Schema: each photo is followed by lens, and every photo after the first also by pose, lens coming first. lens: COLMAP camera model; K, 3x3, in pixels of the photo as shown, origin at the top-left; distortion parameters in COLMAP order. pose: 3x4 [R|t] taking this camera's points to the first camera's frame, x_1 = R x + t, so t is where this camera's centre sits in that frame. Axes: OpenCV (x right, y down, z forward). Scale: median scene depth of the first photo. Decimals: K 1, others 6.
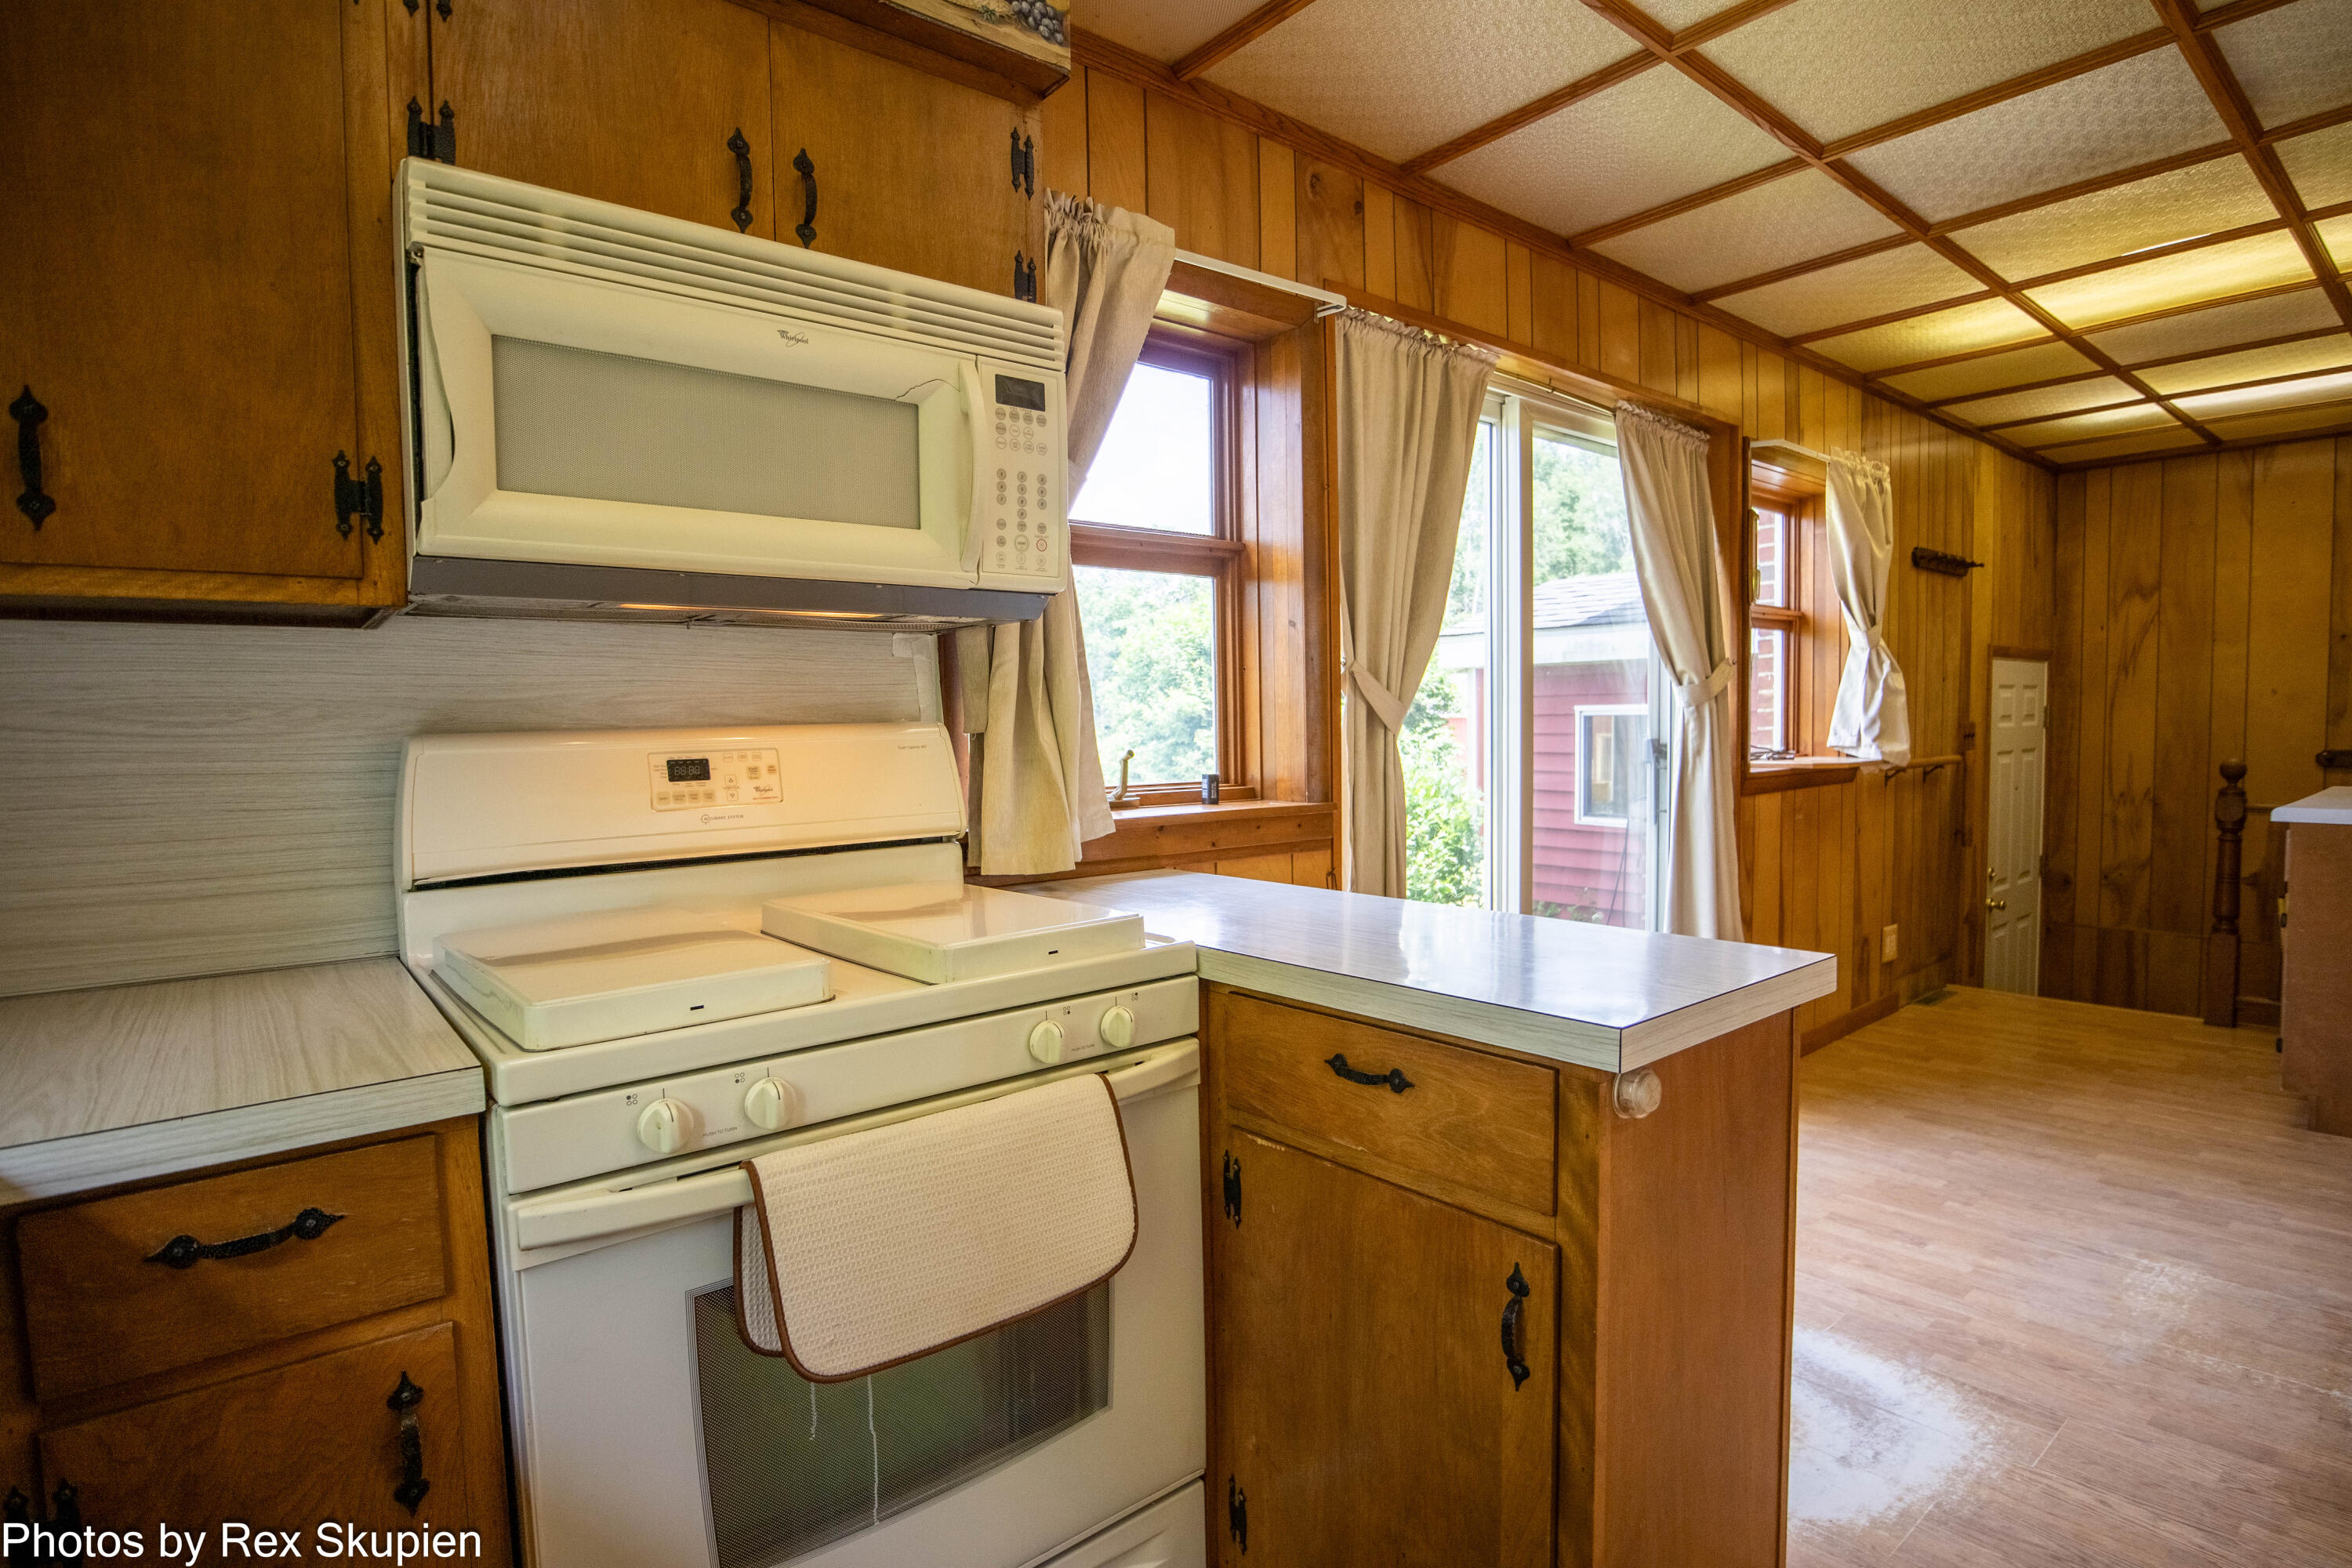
lens RADIAL K [[1229.0, 0, 1176.6], [0, 1229.0, 796.1], [0, 0, 1]] dist [-0.057725, 0.028255]
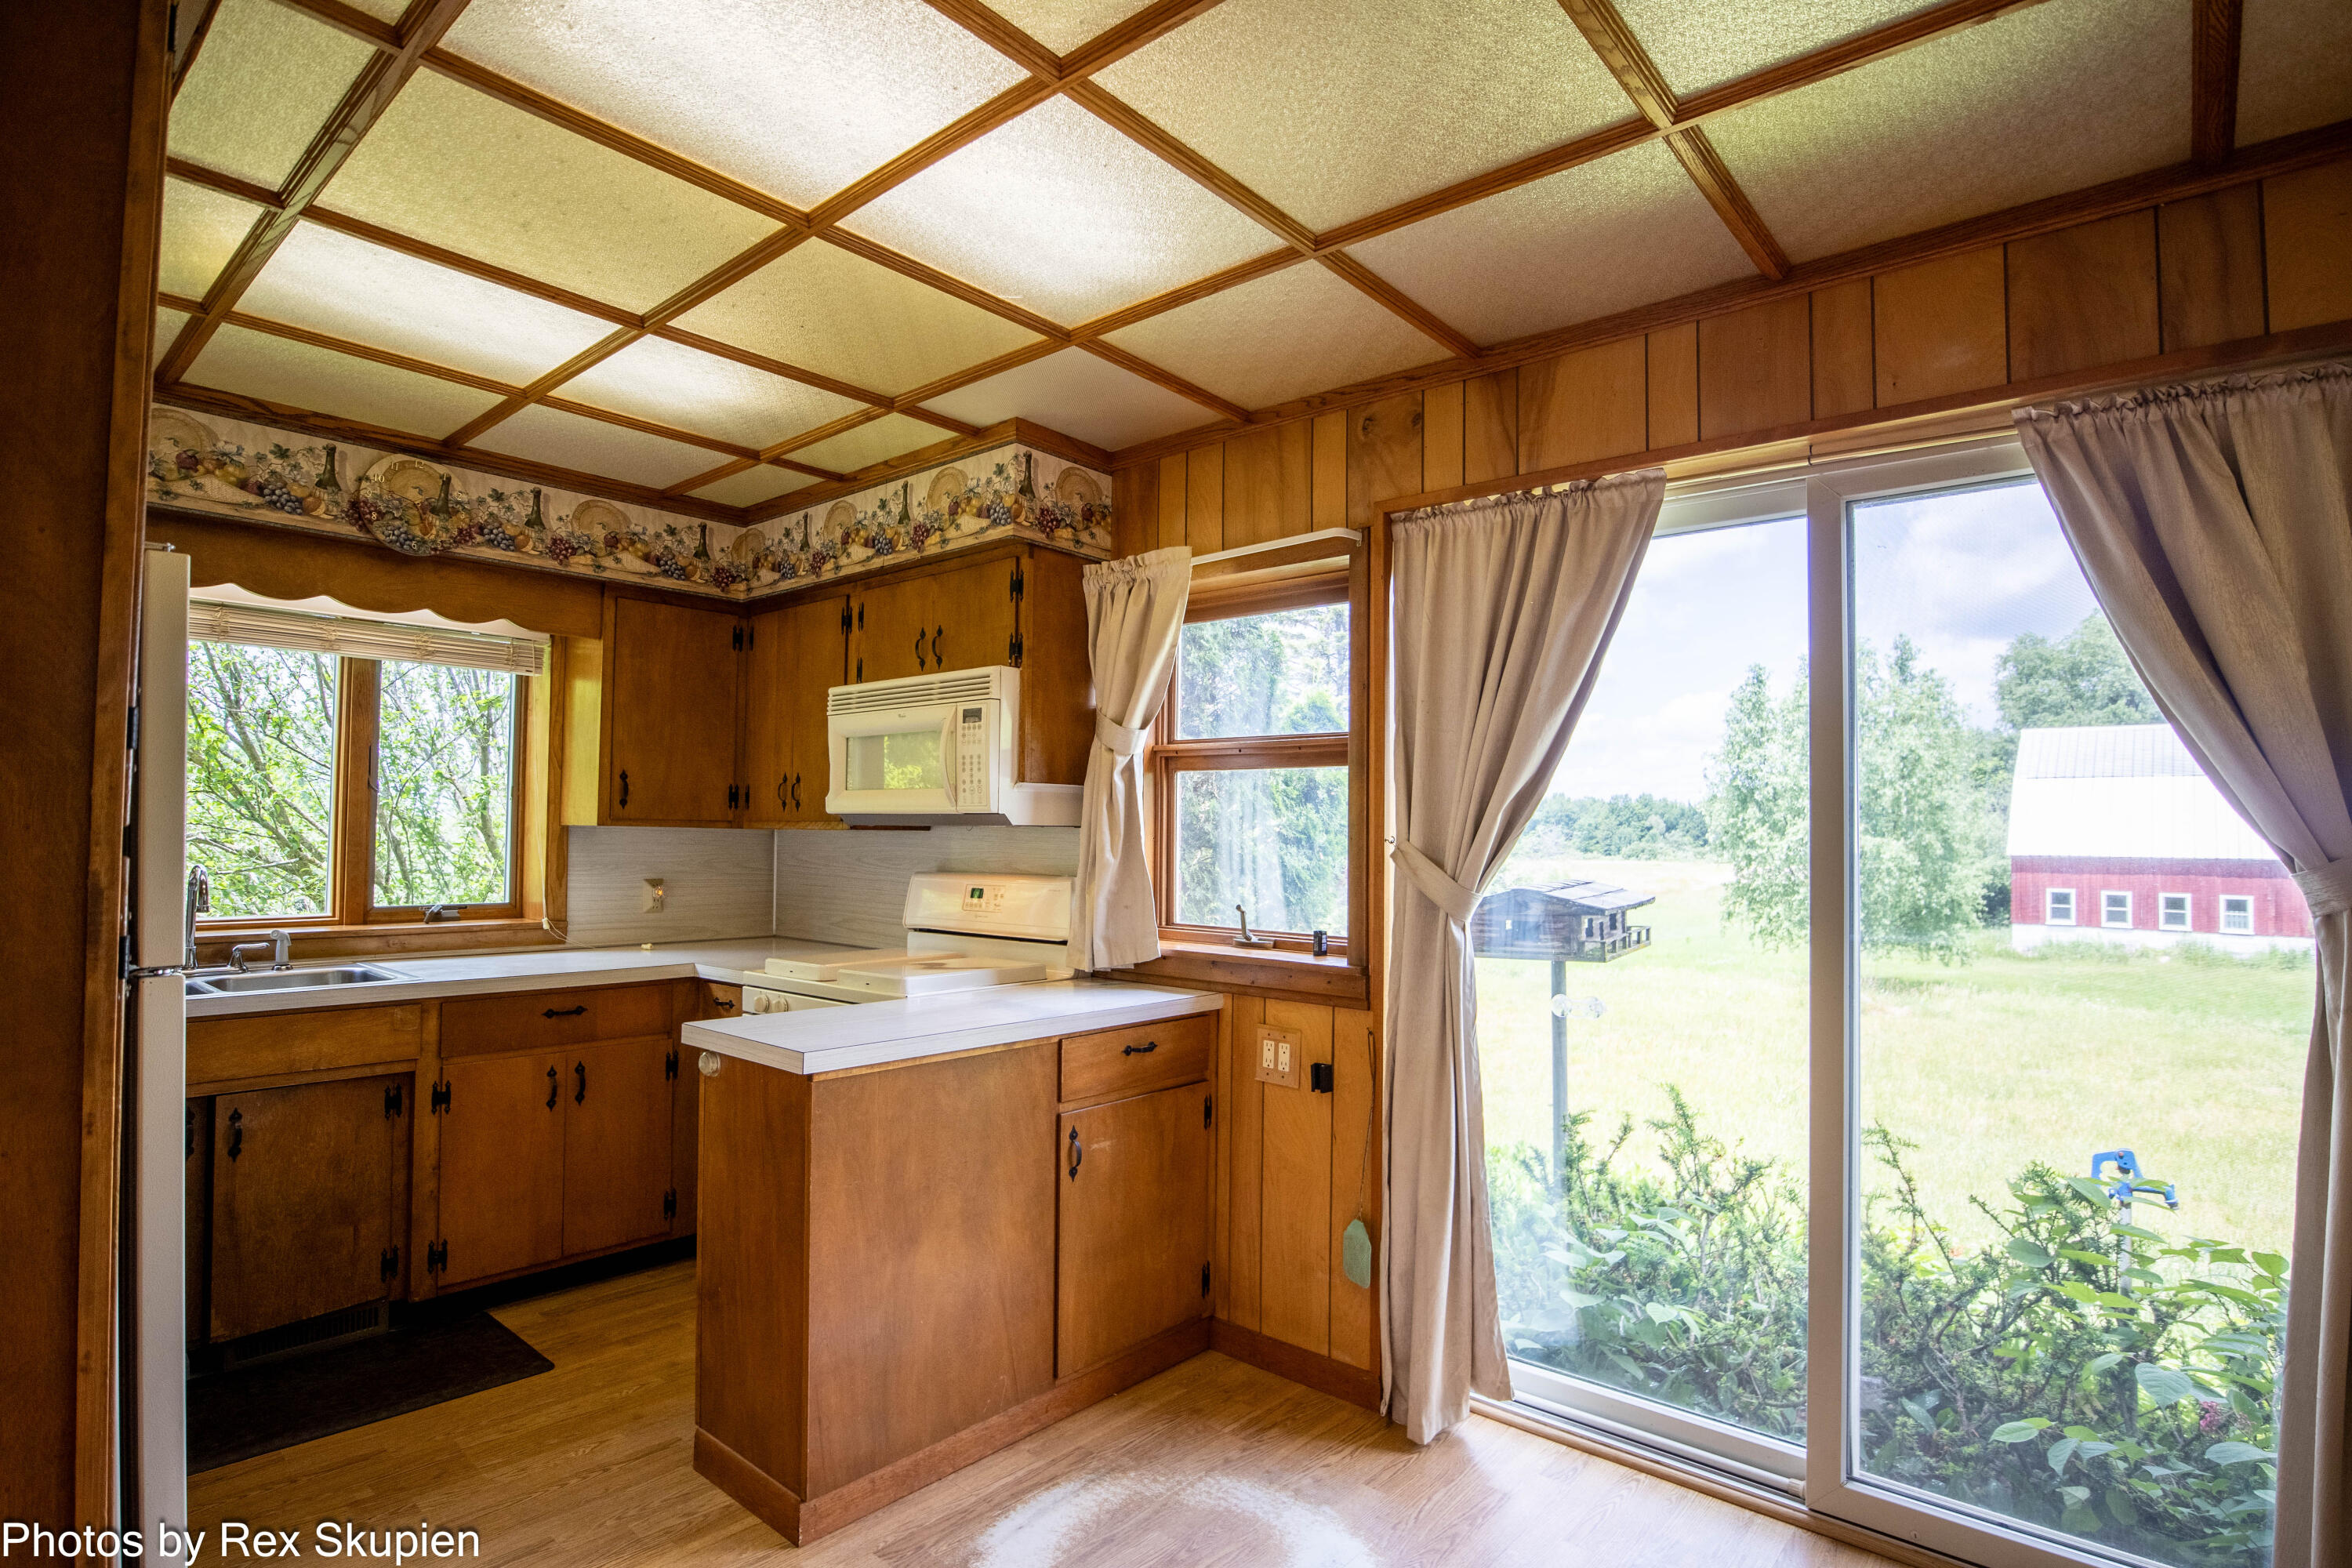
lens RADIAL K [[1229.0, 0, 1176.6], [0, 1229.0, 796.1], [0, 0, 1]] dist [-0.057725, 0.028255]
pose [[0.159611, -0.009506, -0.987134, 1.229886], [-0.066646, 0.997568, -0.020383, -0.116221], [0.984928, 0.069042, 0.158589, 0.659721]]
